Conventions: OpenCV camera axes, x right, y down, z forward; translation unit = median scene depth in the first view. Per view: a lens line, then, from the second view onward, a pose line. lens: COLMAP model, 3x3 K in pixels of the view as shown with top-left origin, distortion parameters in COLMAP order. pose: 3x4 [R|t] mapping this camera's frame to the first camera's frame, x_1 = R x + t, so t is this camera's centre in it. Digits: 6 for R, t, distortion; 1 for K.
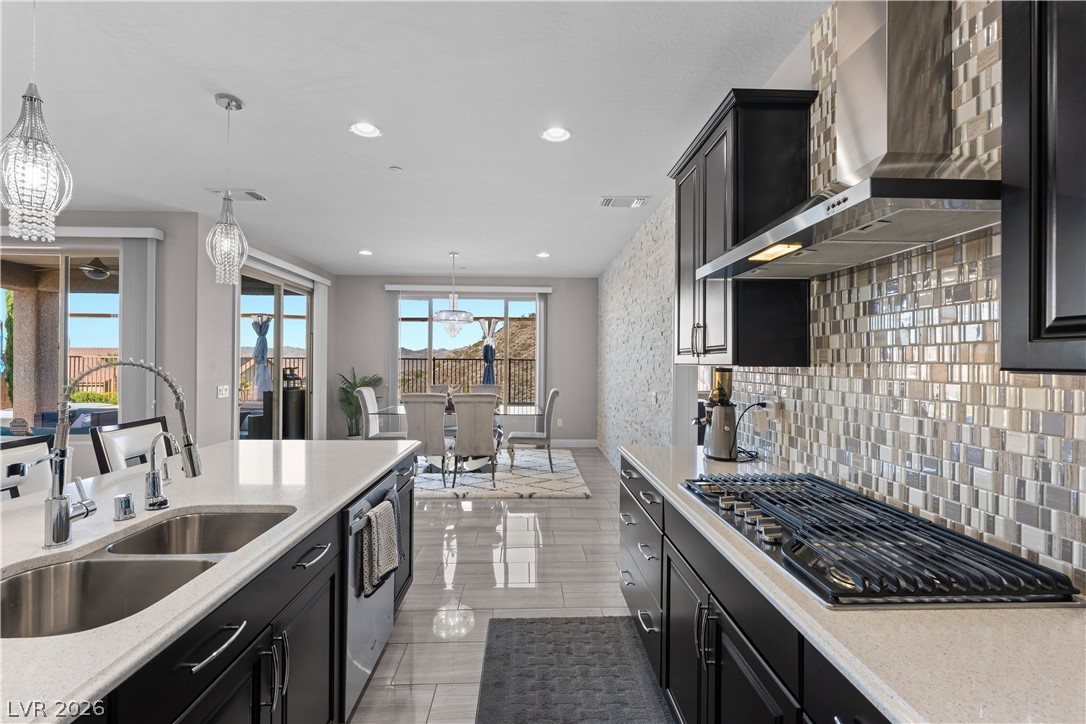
lens RADIAL K [[466.3, 0, 542.2], [0, 466.3, 361.5], [0, 0, 1]] dist [0.000887, 0.000007]
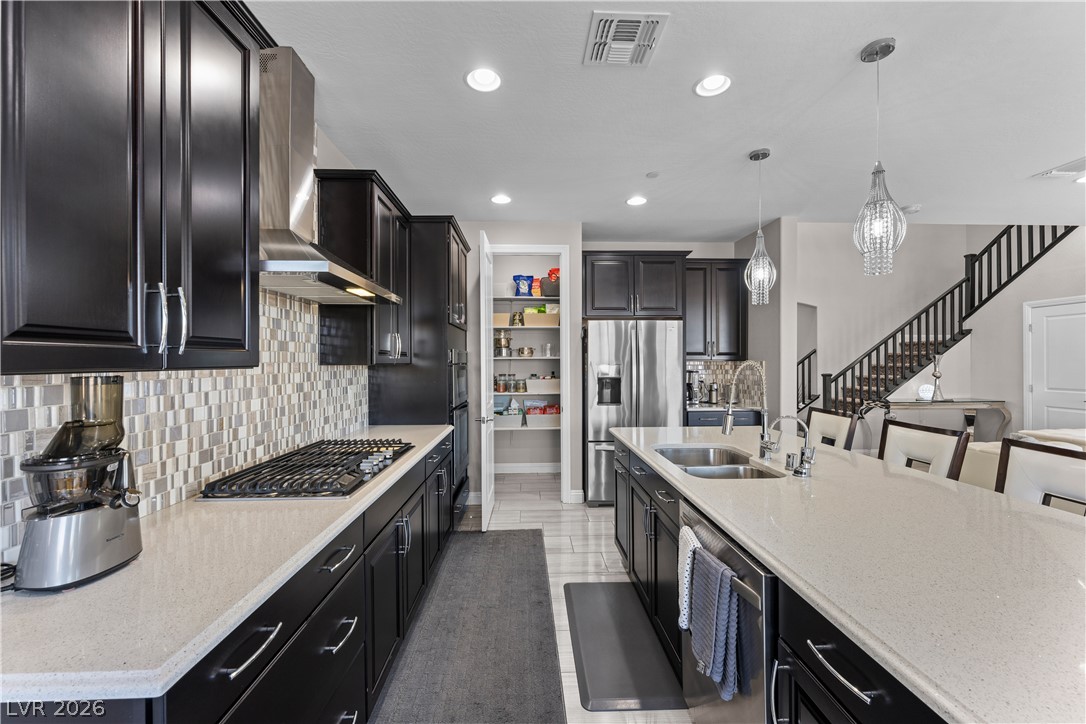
lens RADIAL K [[440.4, 0, 544.8], [0, 440.4, 362.7], [0, 0, 1]] dist [-0.003405, 0.000291]
pose [[-0.999809, -0.005662, -0.018731, -0.068835], [-0.005721, 0.999979, 0.003127, -0.004564], [0.018713, 0.003233, -0.999820, 1.801620]]
